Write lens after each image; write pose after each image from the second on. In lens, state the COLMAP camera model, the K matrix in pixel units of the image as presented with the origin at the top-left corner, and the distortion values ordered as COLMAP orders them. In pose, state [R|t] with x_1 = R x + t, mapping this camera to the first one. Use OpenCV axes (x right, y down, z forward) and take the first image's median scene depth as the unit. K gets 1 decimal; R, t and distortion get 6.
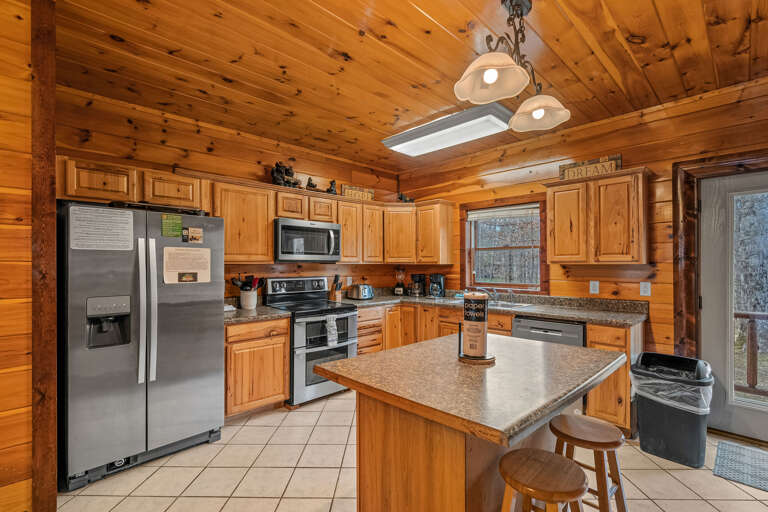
lens RADIAL K [[350.4, 0, 379.3], [0, 350.4, 262.2], [0, 0, 1]] dist [-0.004202, 0.000081]
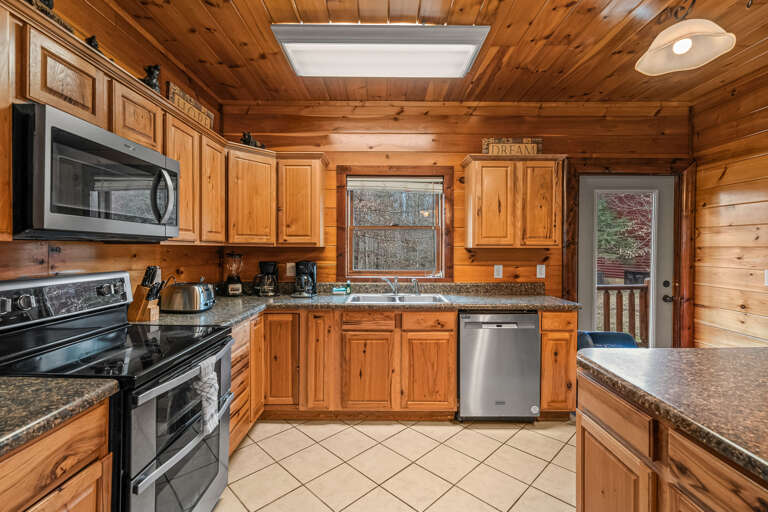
lens RADIAL K [[350.4, 0, 380.1], [0, 350.4, 249.3], [0, 0, 1]] dist [-0.004202, 0.000081]
pose [[0.689388, 0.002043, 0.724390, -0.283343], [-0.009132, 0.999941, 0.005870, 0.006429], [-0.724335, -0.010662, 0.689366, 0.497349]]
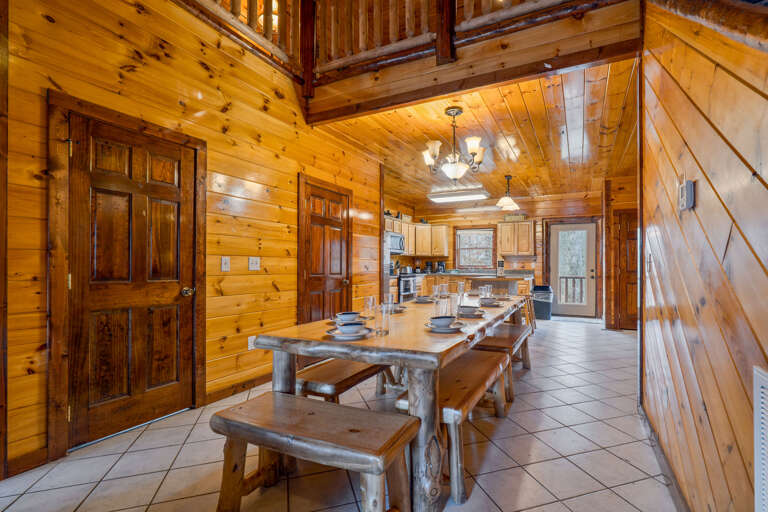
lens RADIAL K [[362.9, 0, 392.0], [0, 362.9, 261.1], [0, 0, 1]] dist [-0.000970, -0.000022]
pose [[0.947332, 0.009453, 0.320112, -0.887977], [-0.007586, 0.999946, -0.007079, 0.059728], [-0.320162, 0.004278, 0.947353, -0.988387]]
